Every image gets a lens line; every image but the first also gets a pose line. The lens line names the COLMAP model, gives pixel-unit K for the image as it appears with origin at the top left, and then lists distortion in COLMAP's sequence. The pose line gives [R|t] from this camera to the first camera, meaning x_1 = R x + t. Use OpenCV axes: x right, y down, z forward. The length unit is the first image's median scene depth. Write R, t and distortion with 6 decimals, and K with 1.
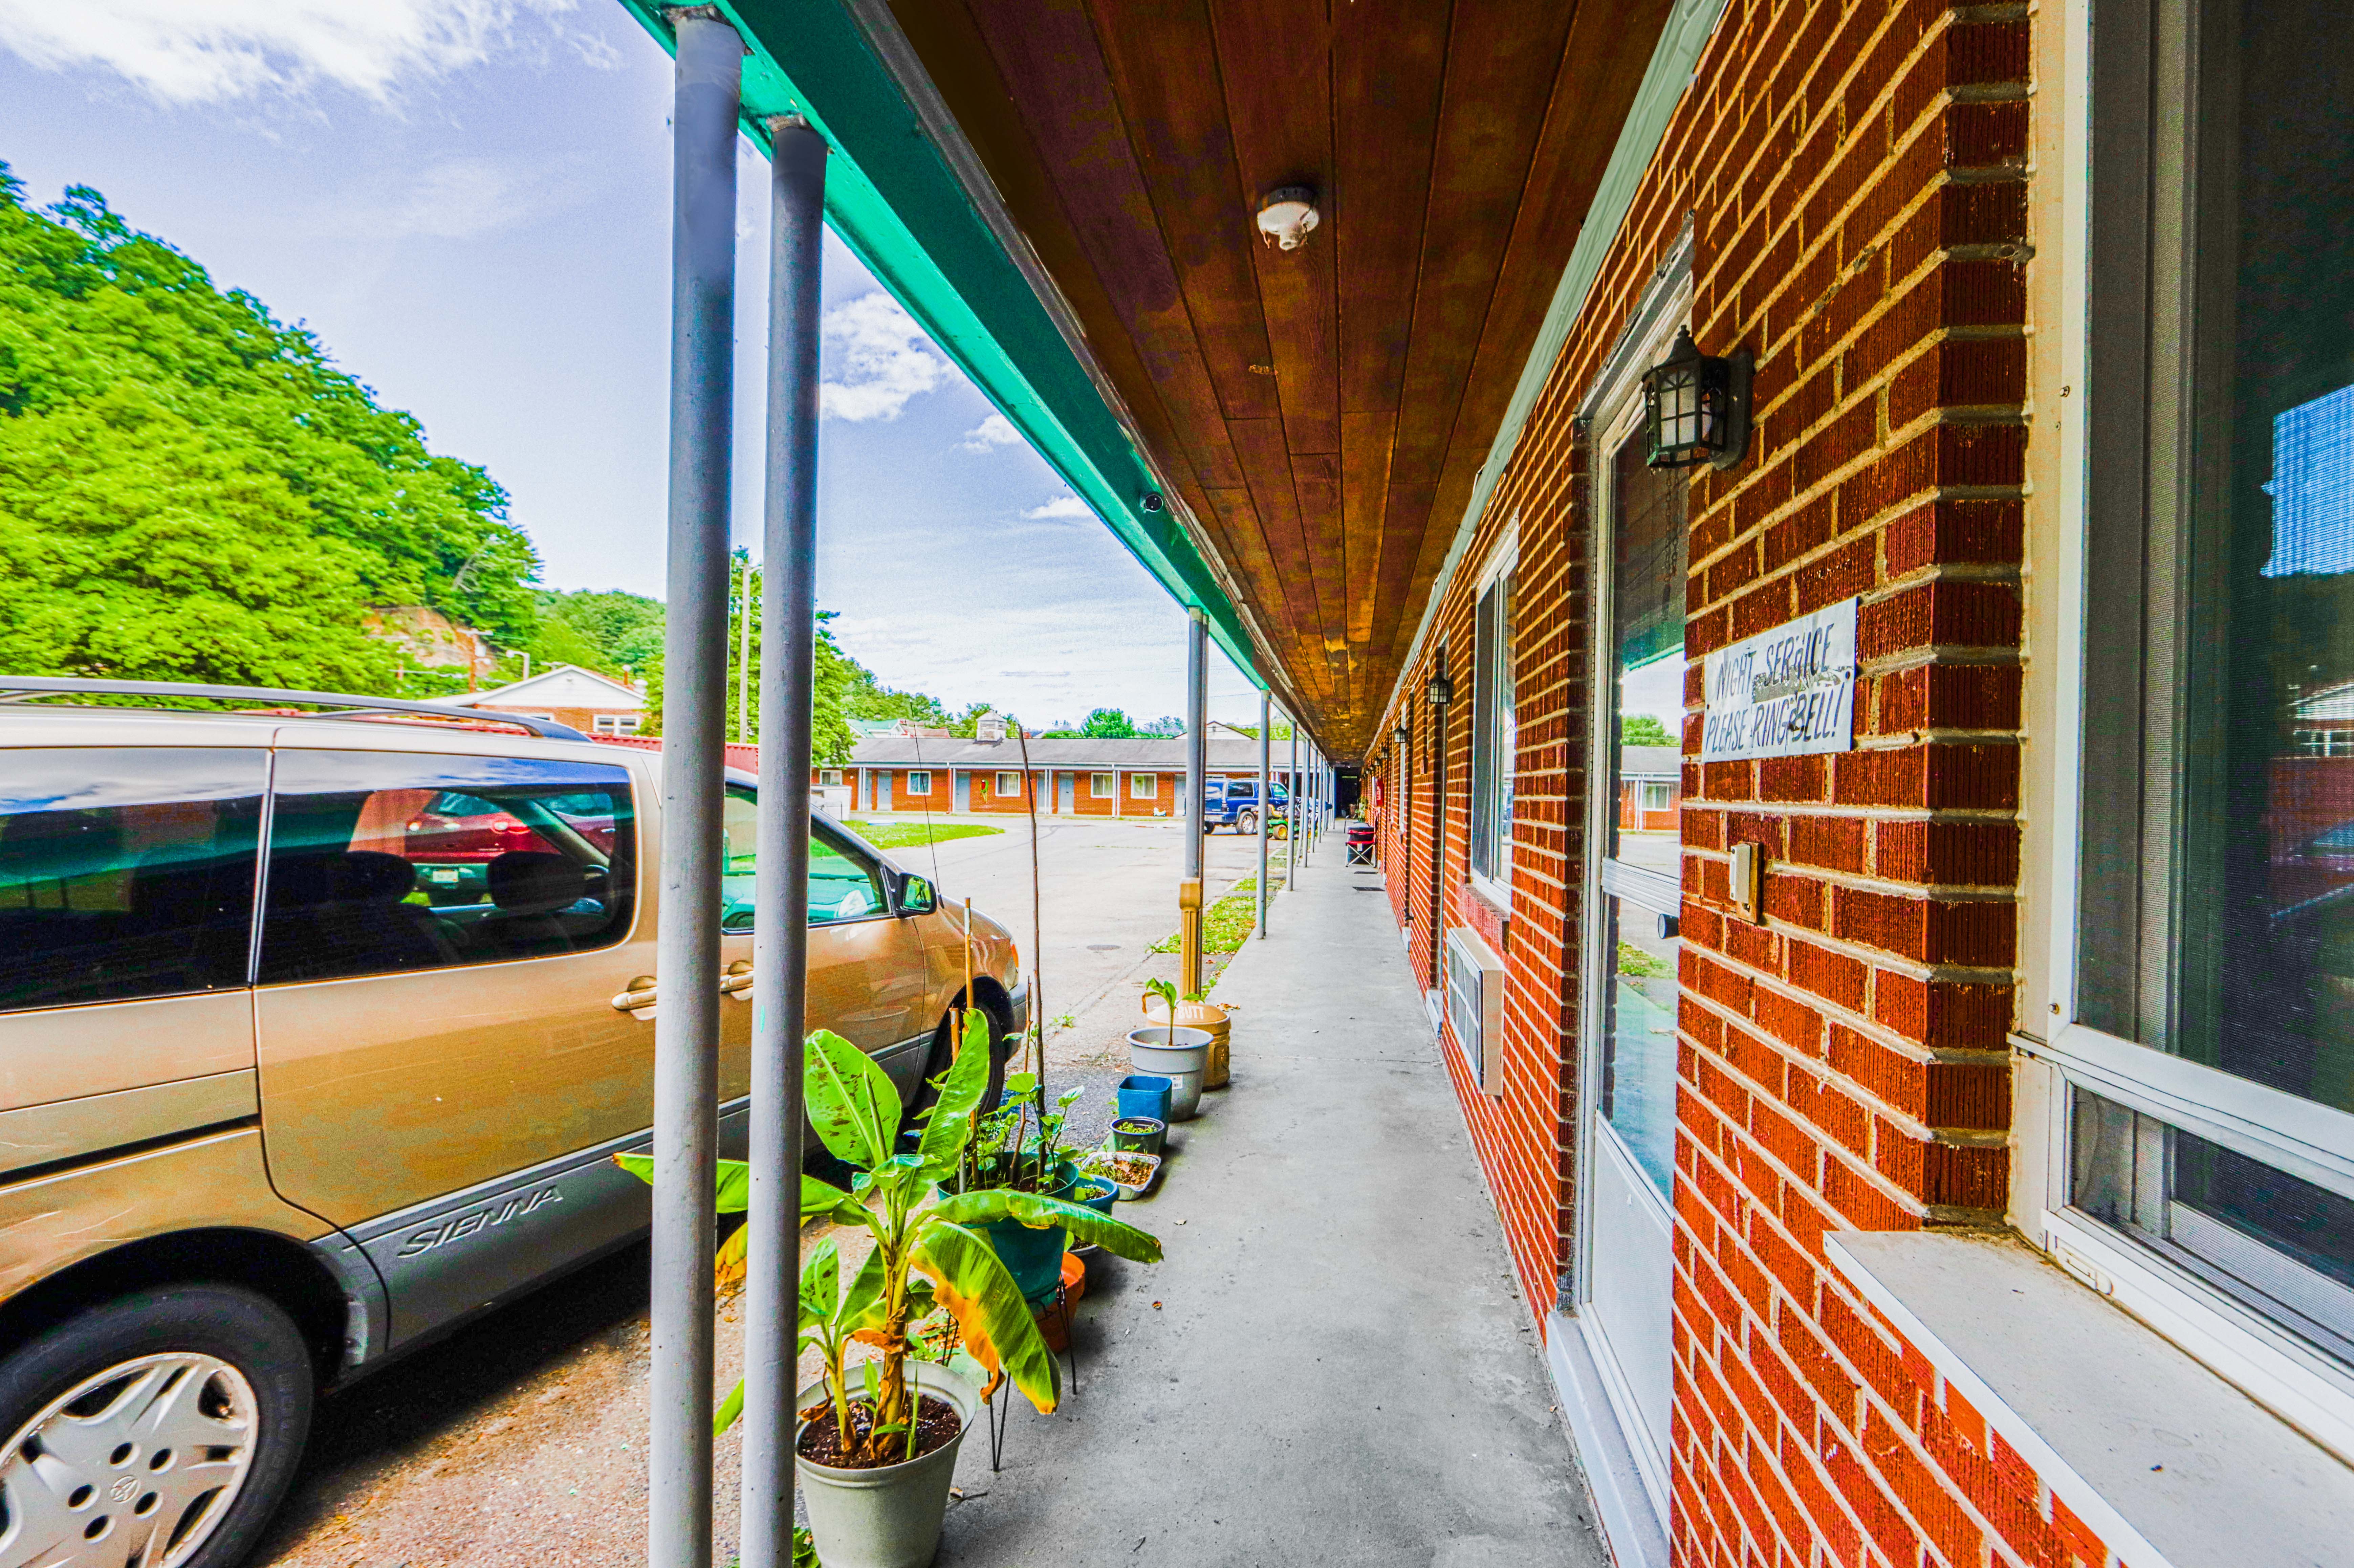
lens RADIAL K [[1096.2, 0, 1186.7], [0, 1096.2, 787.4], [0, 0, 1]] dist [-0.000327, 0.000260]
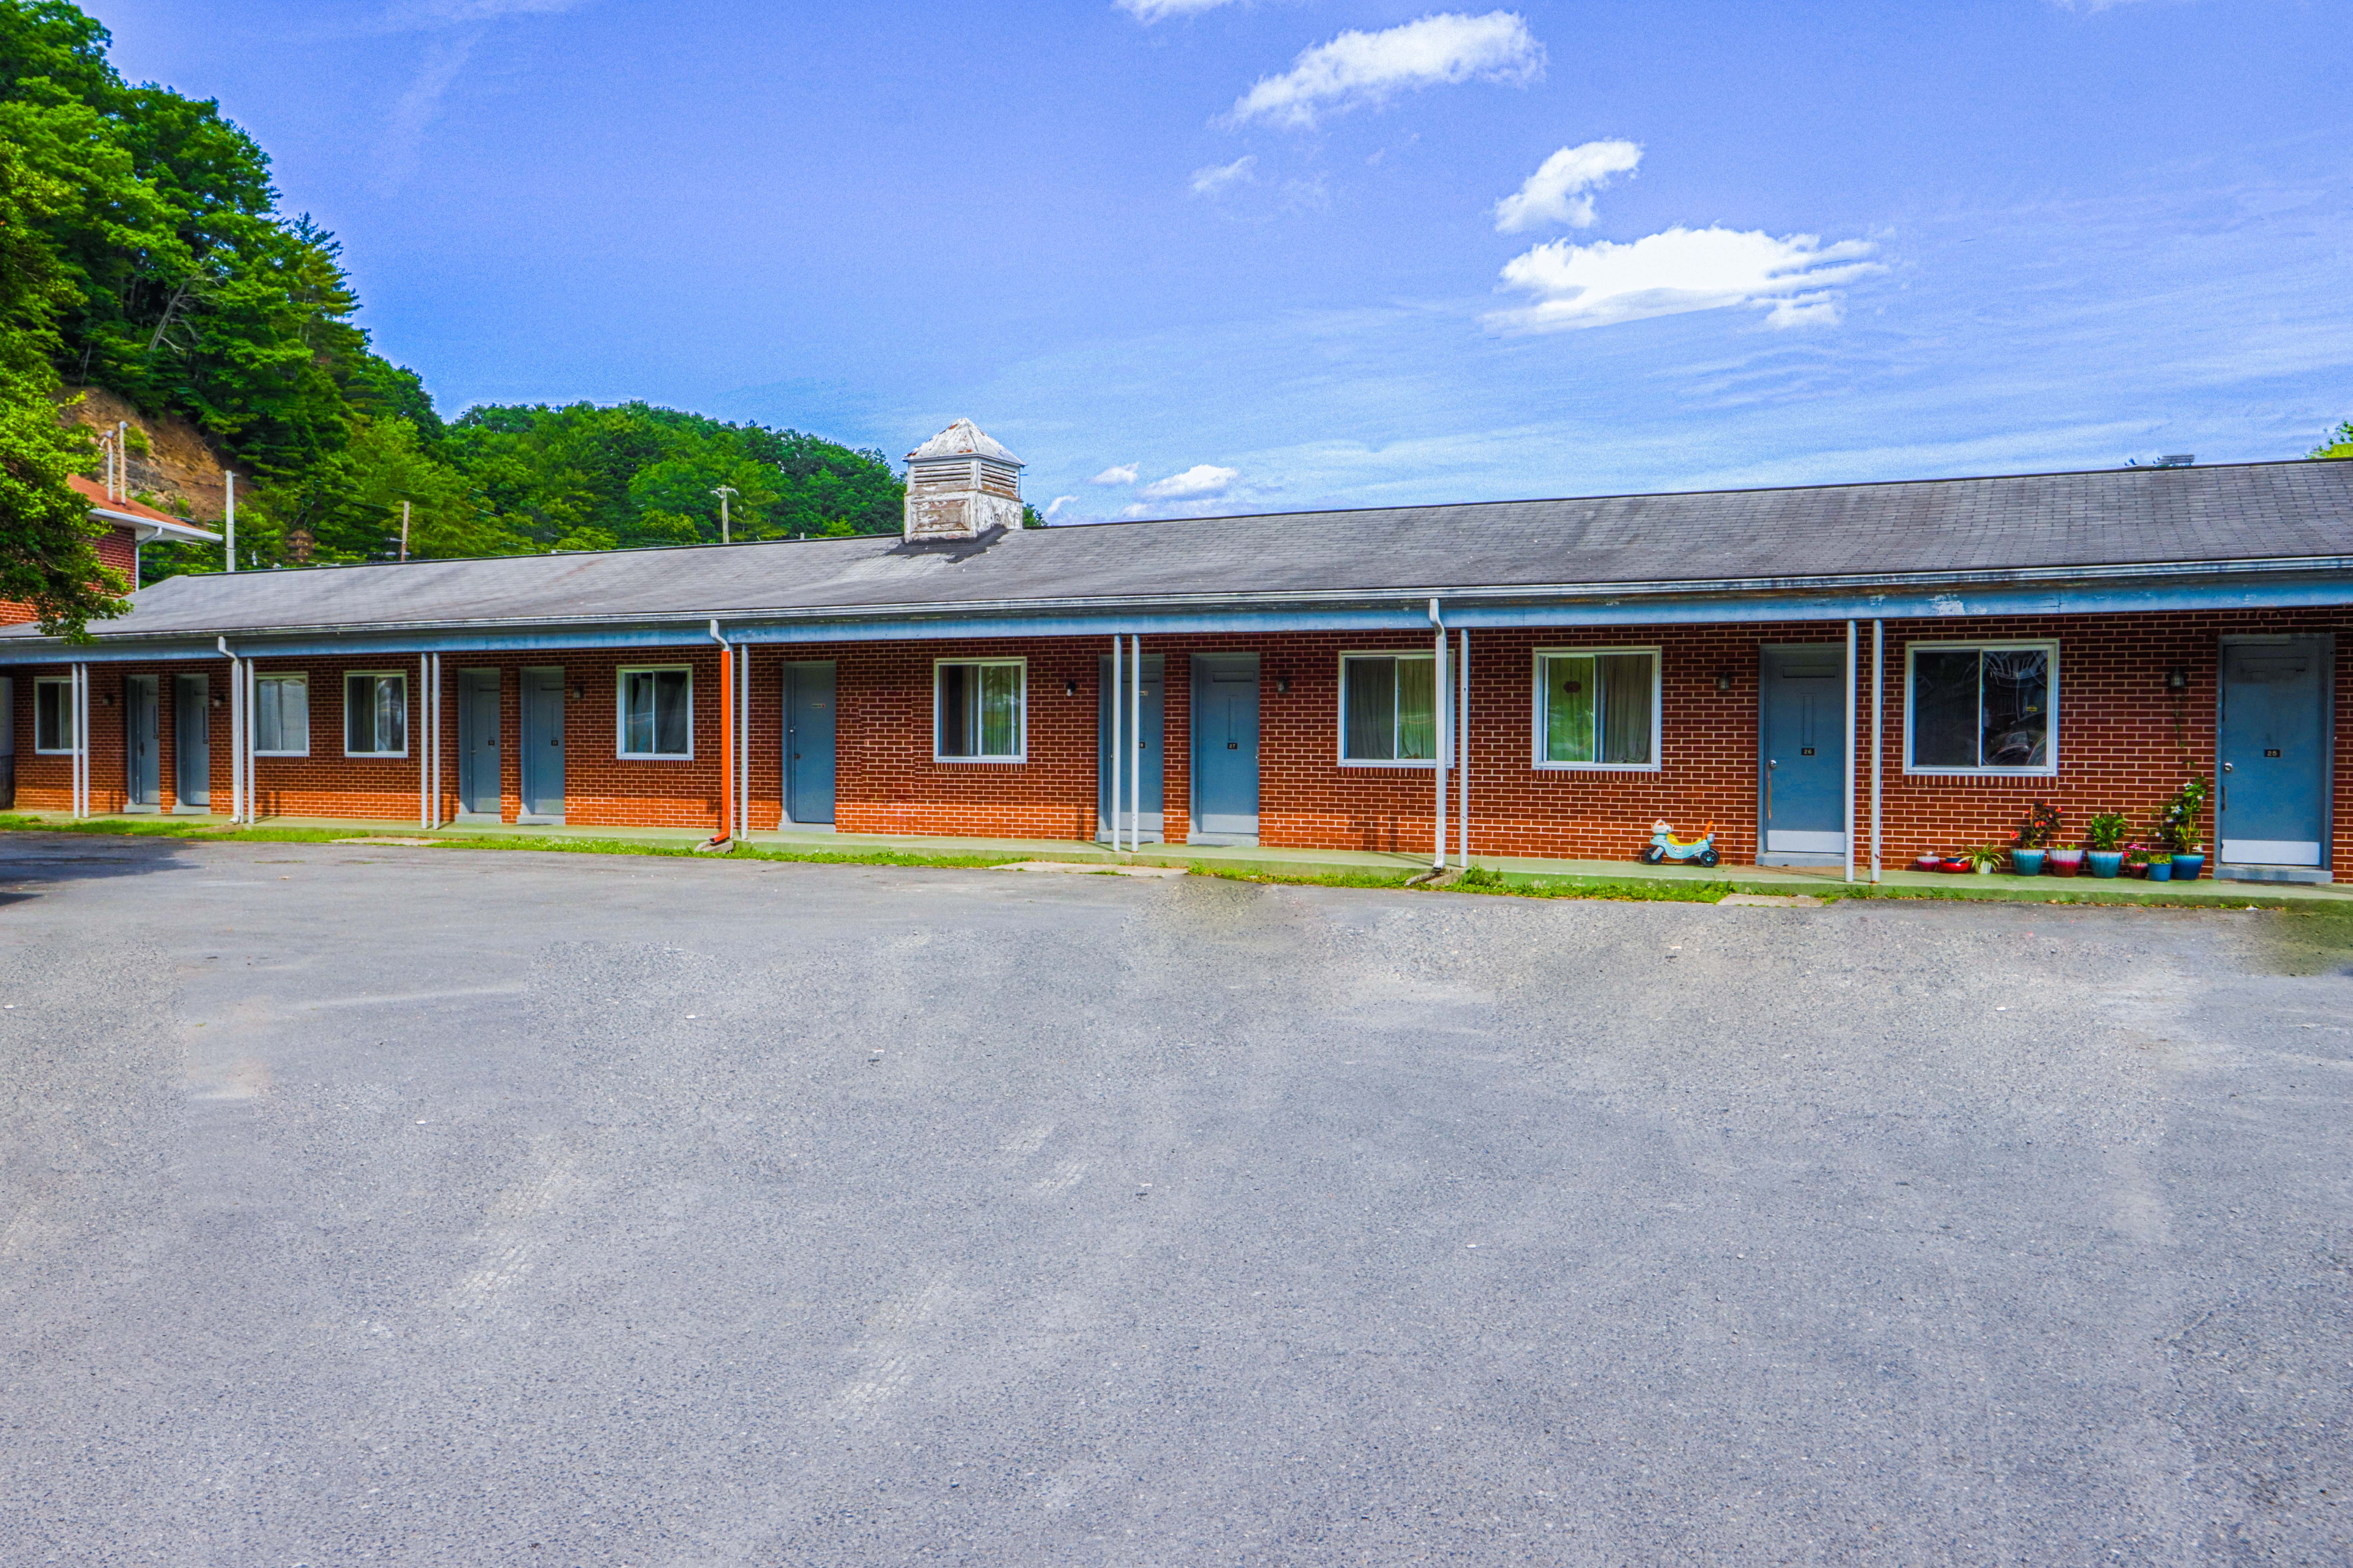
lens RADIAL K [[1847.5, 0, 1175.6], [0, 1847.5, 777.9], [0, 0, 1]] dist [-0.003294, -0.002098]
pose [[0.969252, -0.006050, -0.245998, -0.013696], [0.011642, 0.999706, 0.021286, 0.001179], [0.245797, -0.023496, 0.969037, 0.290532]]
